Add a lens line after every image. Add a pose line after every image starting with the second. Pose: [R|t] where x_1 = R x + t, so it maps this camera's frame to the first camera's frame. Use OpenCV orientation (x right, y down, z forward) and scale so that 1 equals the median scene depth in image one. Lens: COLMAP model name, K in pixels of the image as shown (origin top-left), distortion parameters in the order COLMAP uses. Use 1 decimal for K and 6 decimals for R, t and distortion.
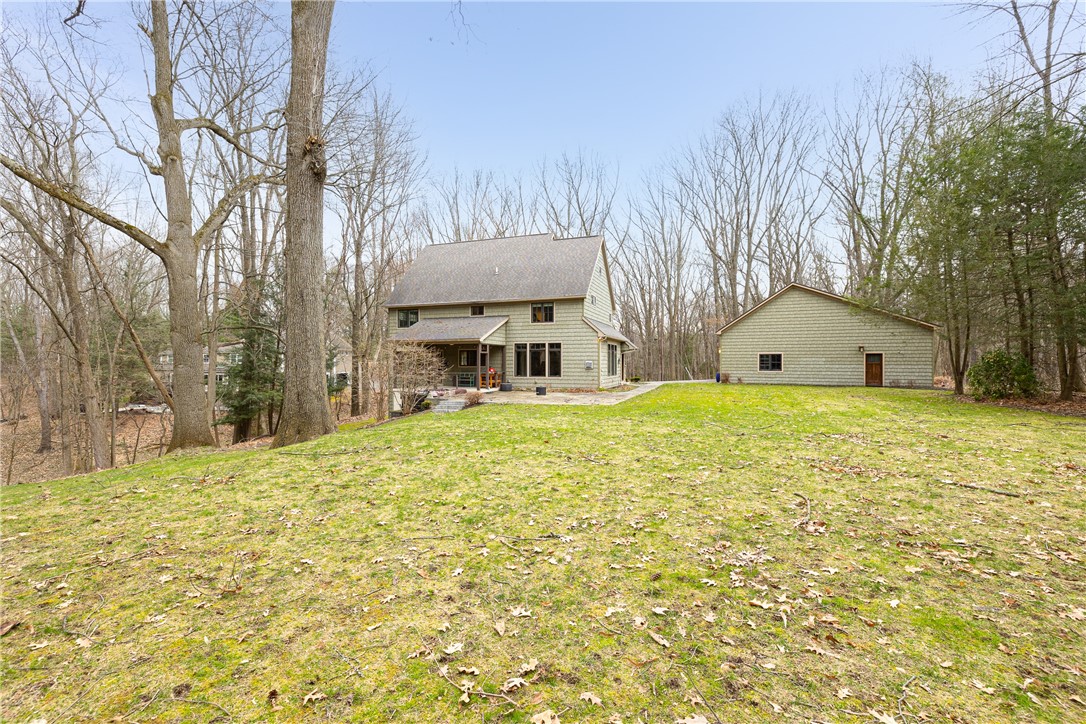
lens RADIAL K [[464.1, 0, 543.7], [0, 464.1, 363.1], [0, 0, 1]] dist [0.001448, -0.000404]
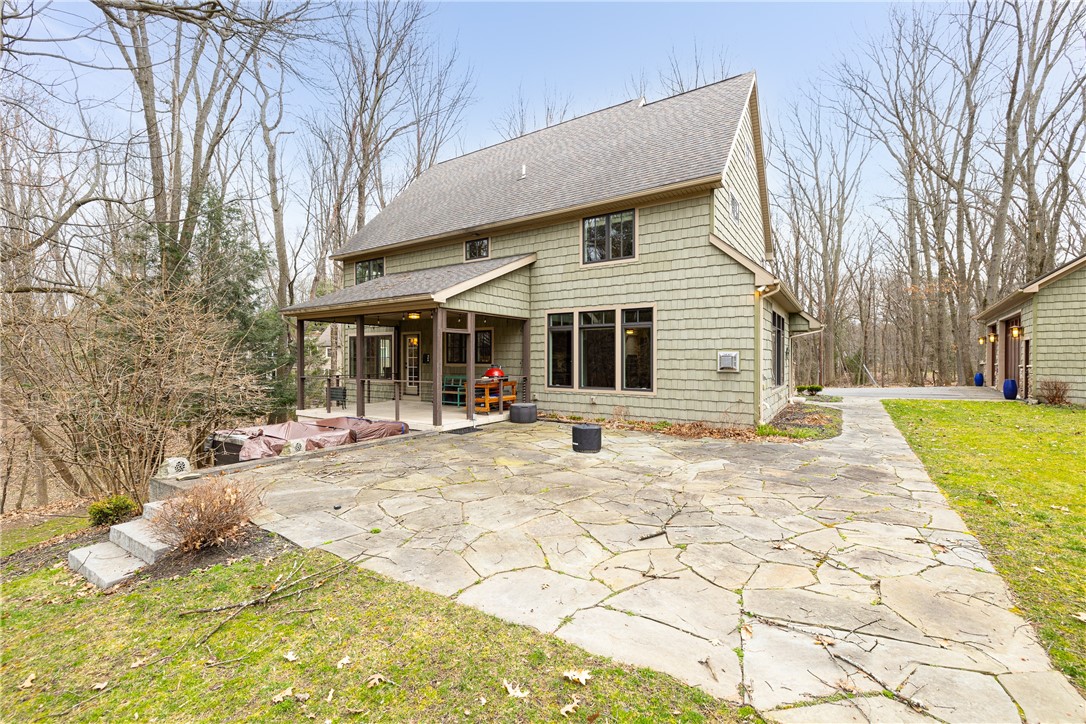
lens RADIAL K [[464.1, 0, 547.4], [0, 464.1, 362.5], [0, 0, 1]] dist [0.001448, -0.000404]
pose [[0.974683, 0.001334, -0.223587, 0.037363], [0.000446, 0.999969, 0.007910, 0.001208], [0.223591, -0.007810, 0.974652, 0.573091]]
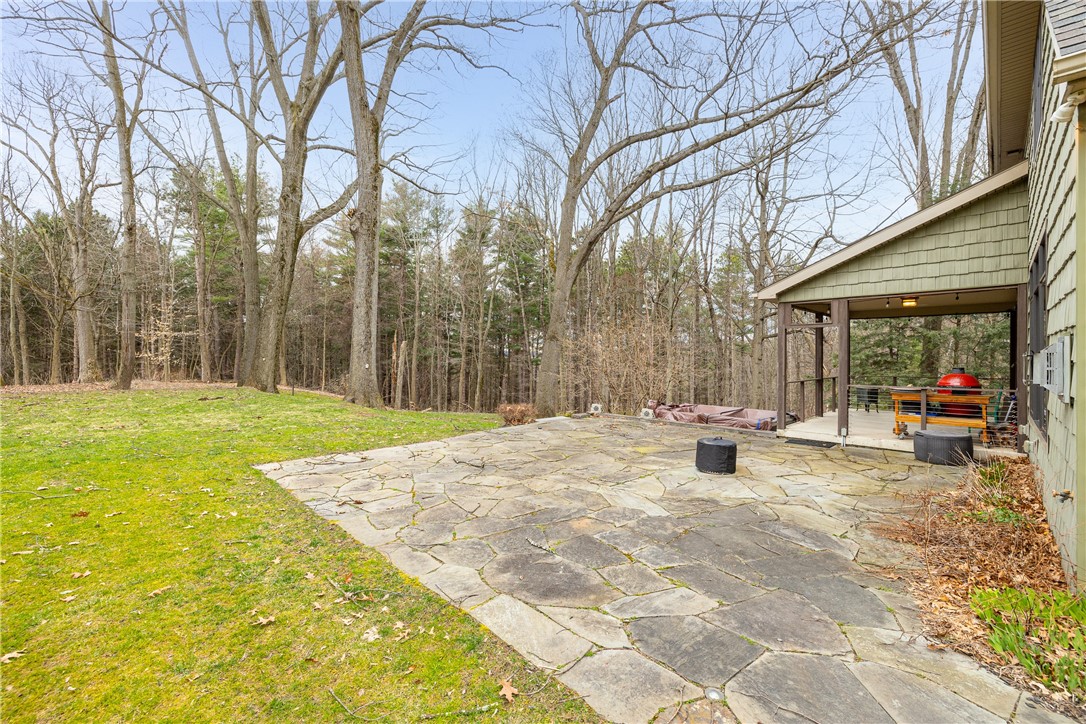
lens RADIAL K [[464.1, 0, 545.1], [0, 464.1, 353.8], [0, 0, 1]] dist [0.001448, -0.000404]
pose [[-0.424745, 0.005497, -0.905296, 0.256248], [0.000837, 0.999984, 0.005679, -0.003174], [0.905312, 0.001654, -0.424743, 0.889190]]
